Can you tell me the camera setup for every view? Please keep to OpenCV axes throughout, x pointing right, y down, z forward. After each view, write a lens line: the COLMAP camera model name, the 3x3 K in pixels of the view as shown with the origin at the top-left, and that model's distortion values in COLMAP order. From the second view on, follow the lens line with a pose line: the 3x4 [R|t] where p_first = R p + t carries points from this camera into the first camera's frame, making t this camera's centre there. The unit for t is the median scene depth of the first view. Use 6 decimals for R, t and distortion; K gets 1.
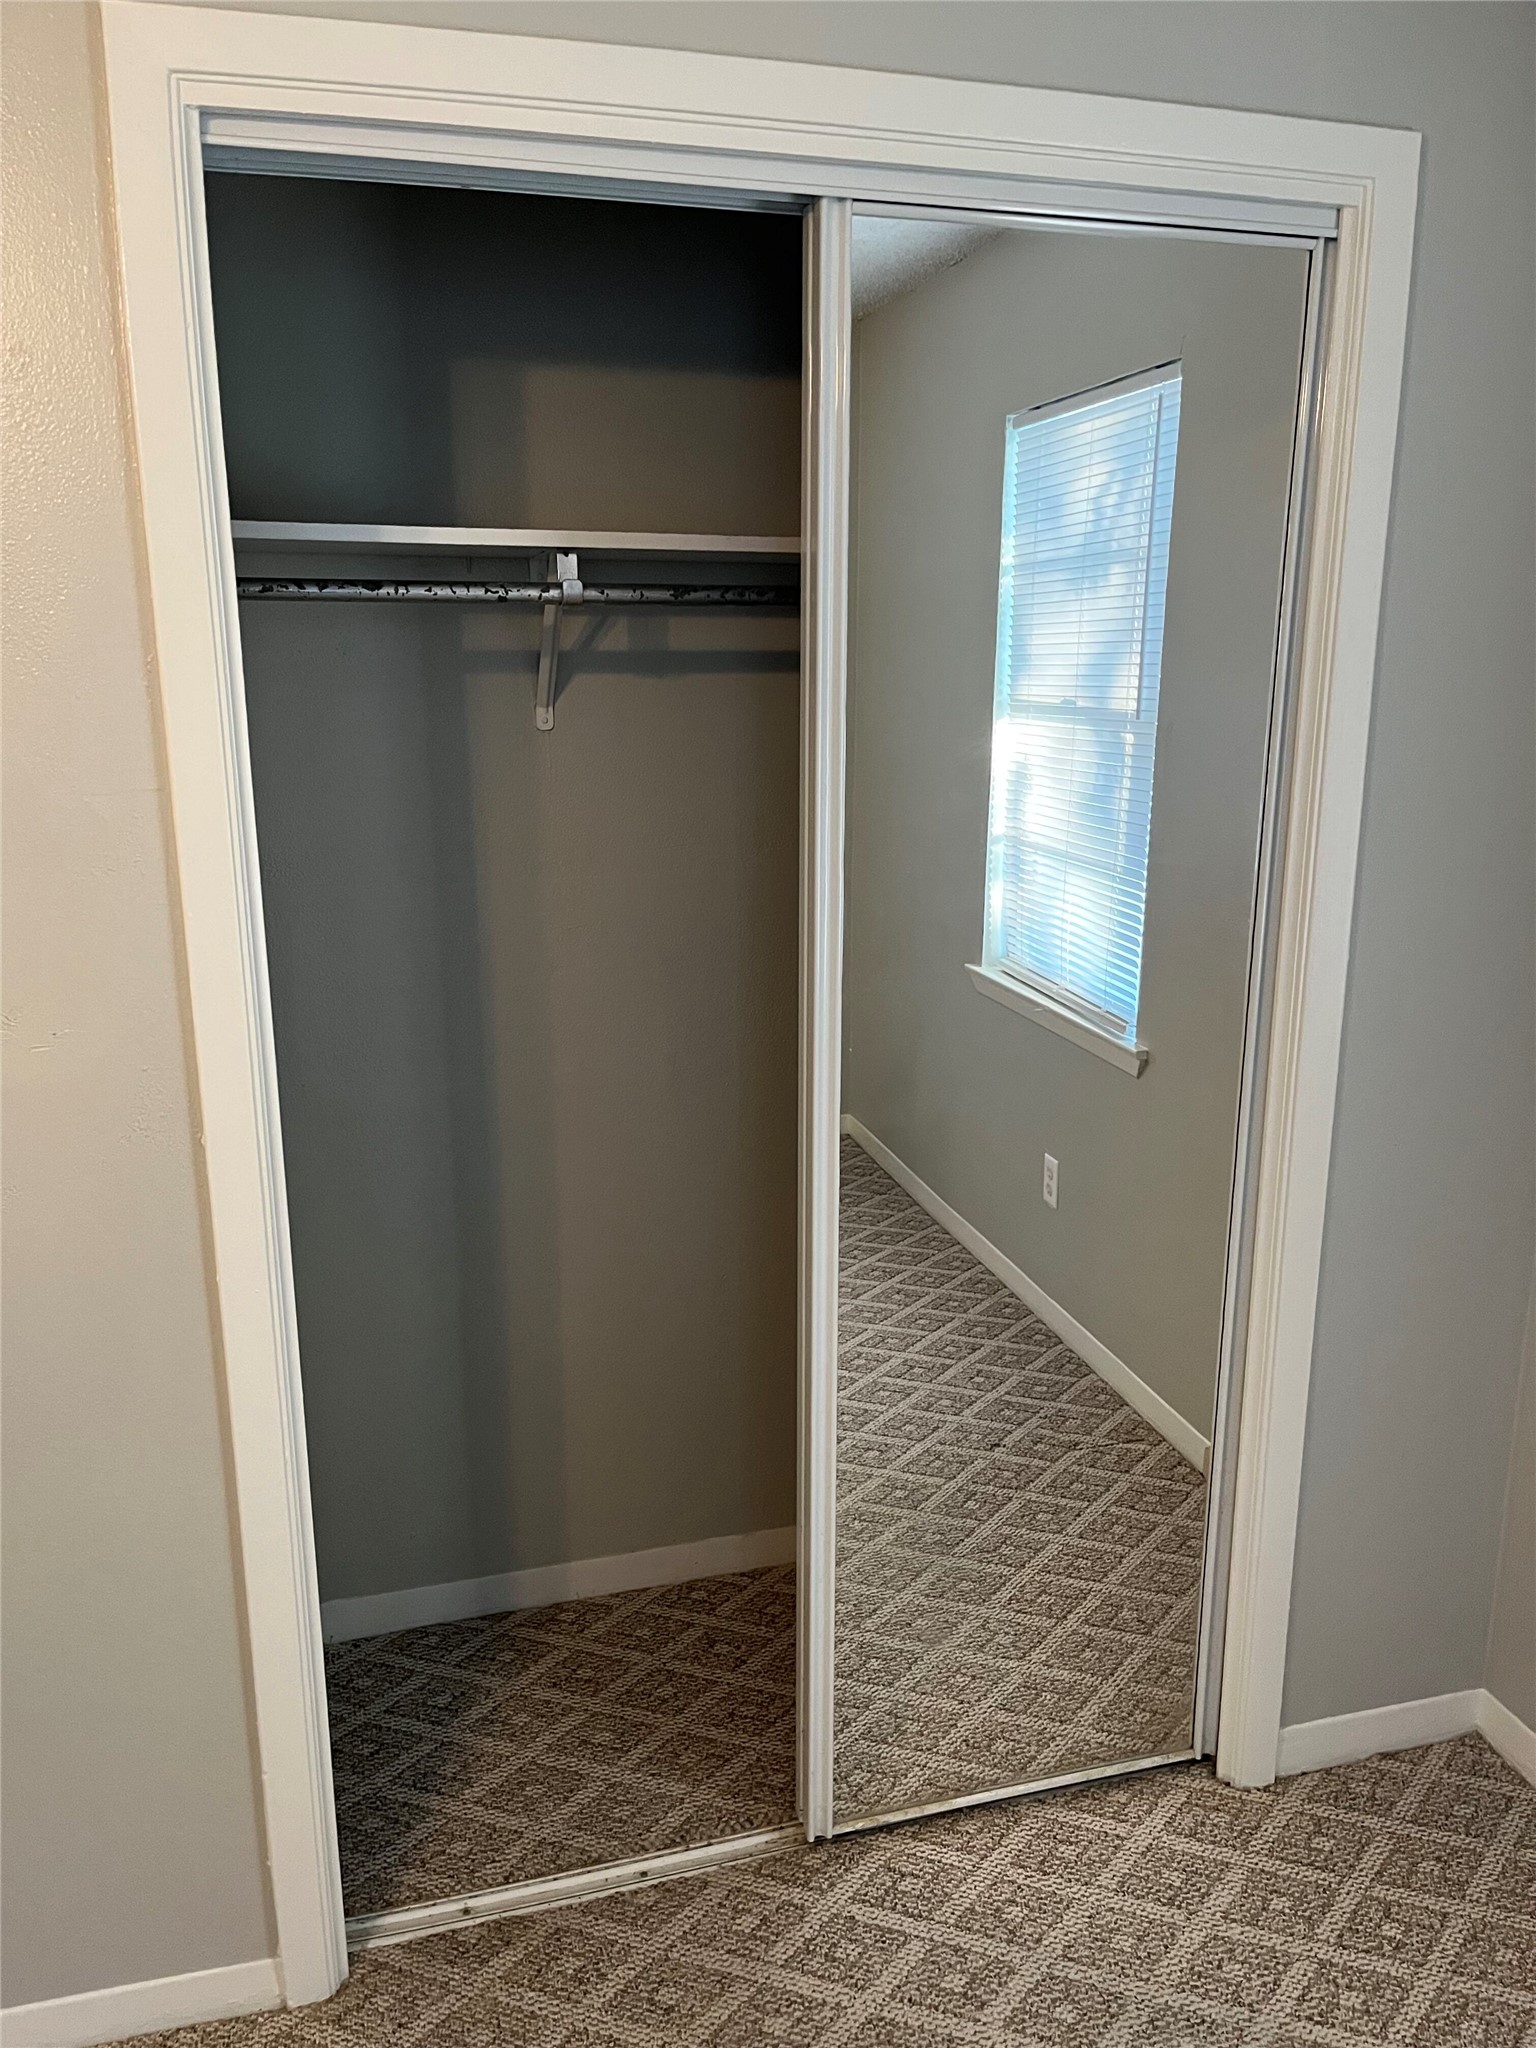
lens RADIAL K [[1546.6, 0, 767.5], [0, 1546.6, 1010.6], [0, 0, 1]] dist [0.004971, -0.005249]
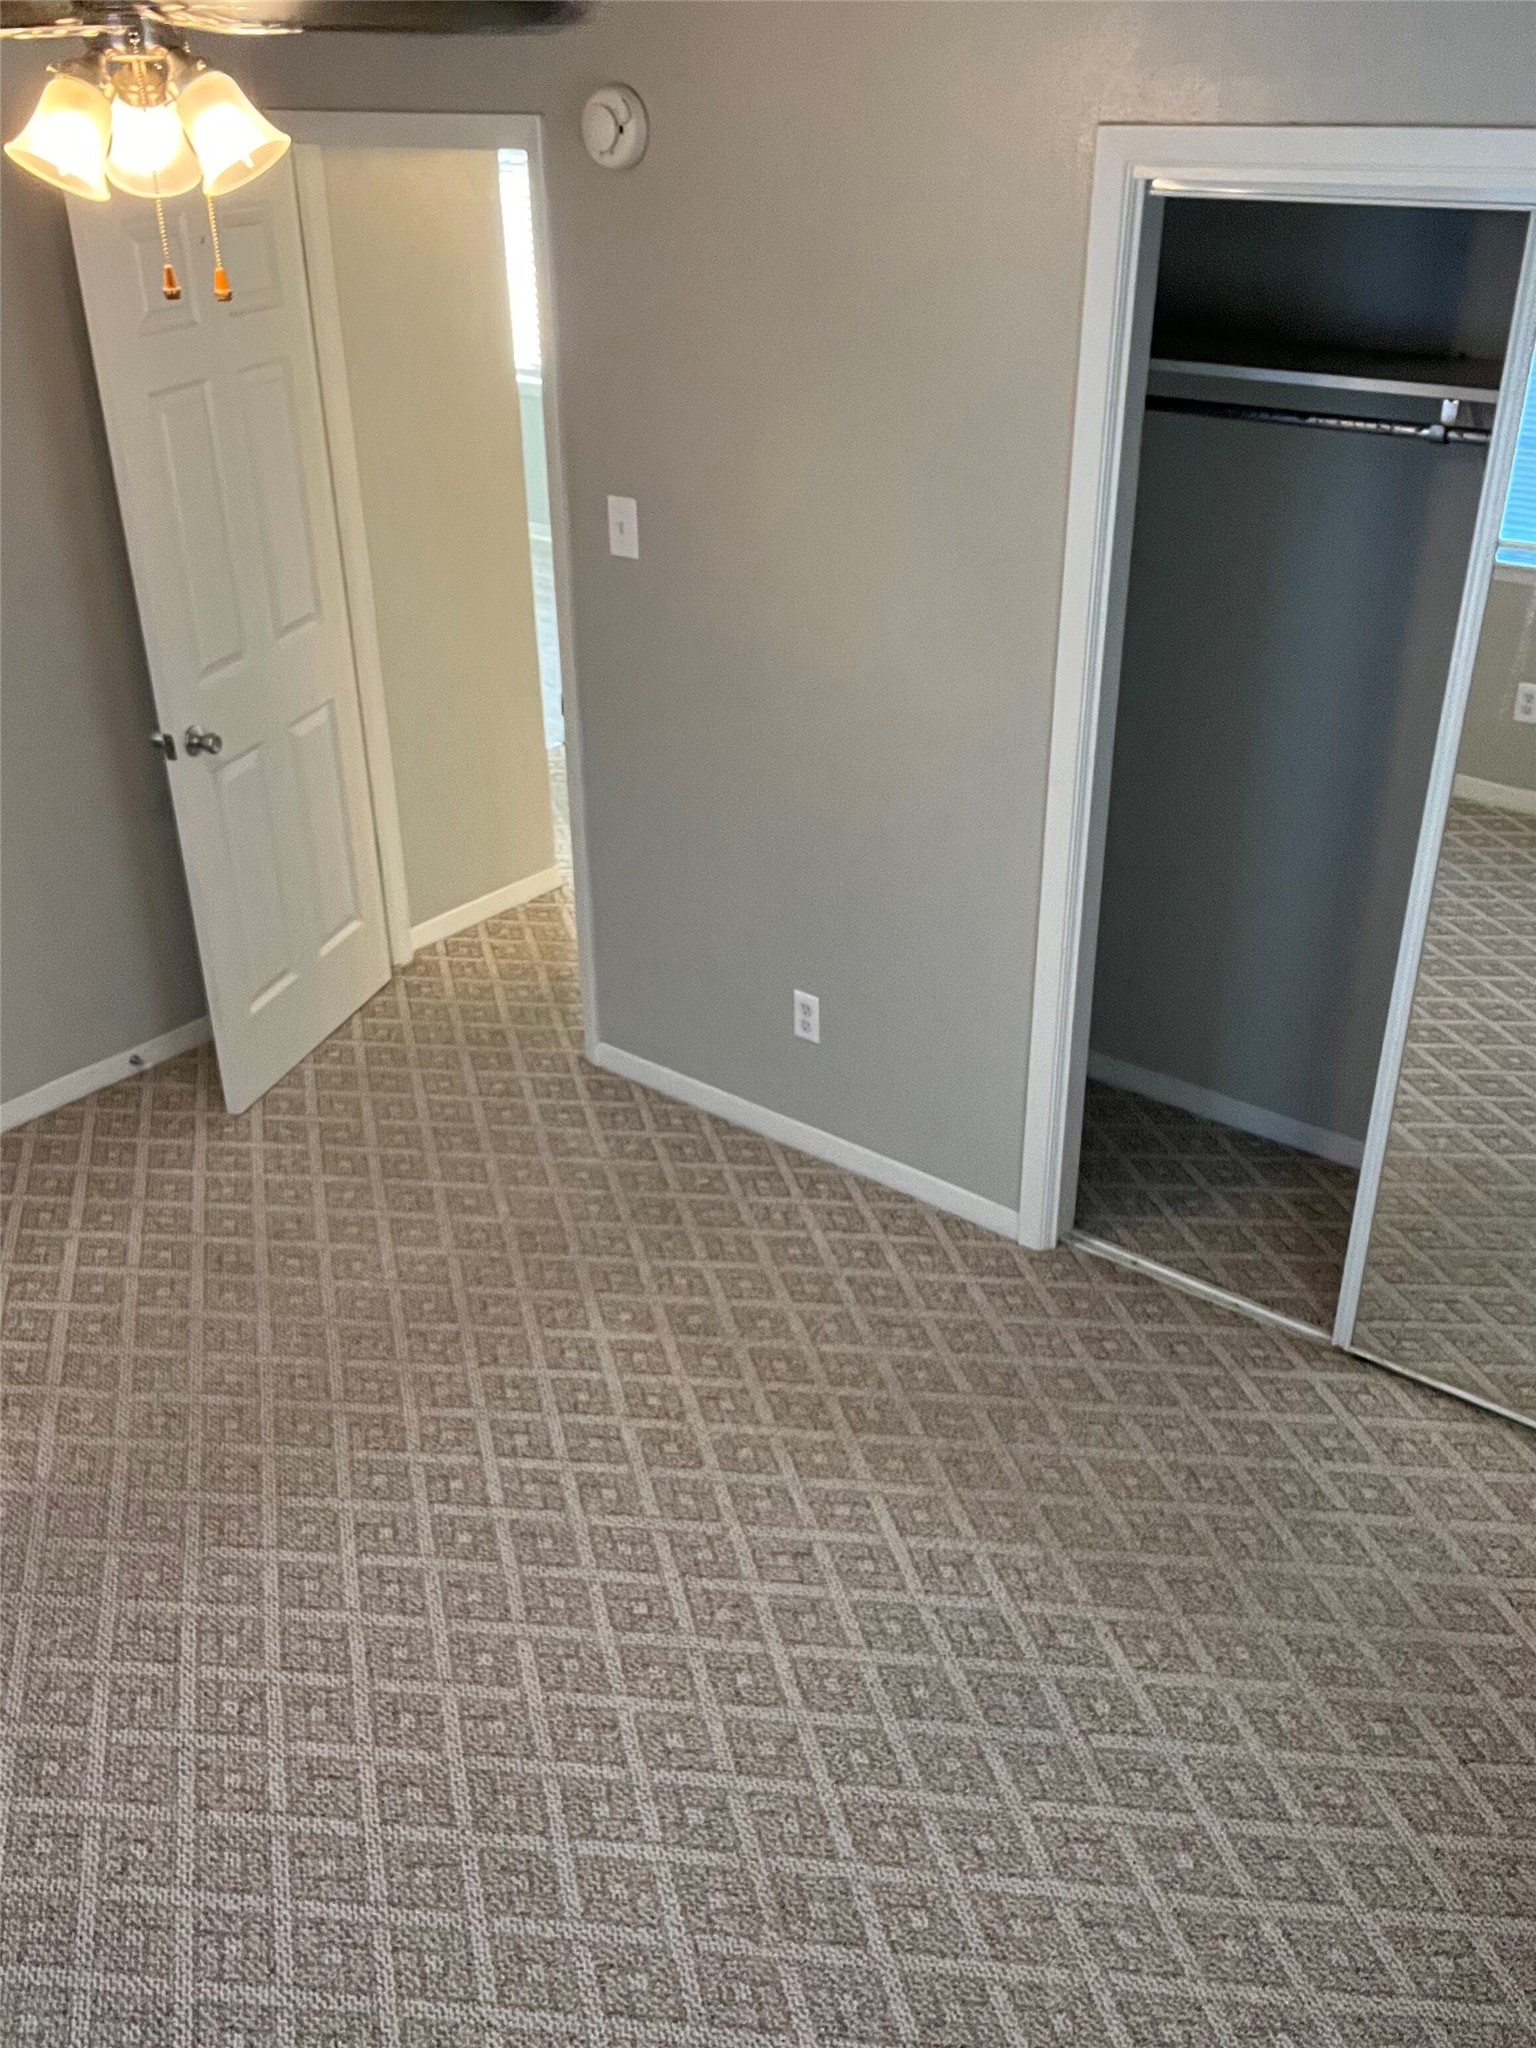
lens RADIAL K [[1752.9, 0, 772.3], [0, 1752.9, 1027.7], [0, 0, 1]] dist [0.005481, 0.001238]
pose [[0.561097, 0.378999, -0.735887, 0.861471], [-0.163037, 0.922207, 0.350647, -0.237959], [0.811535, -0.076770, 0.579239, -0.370407]]
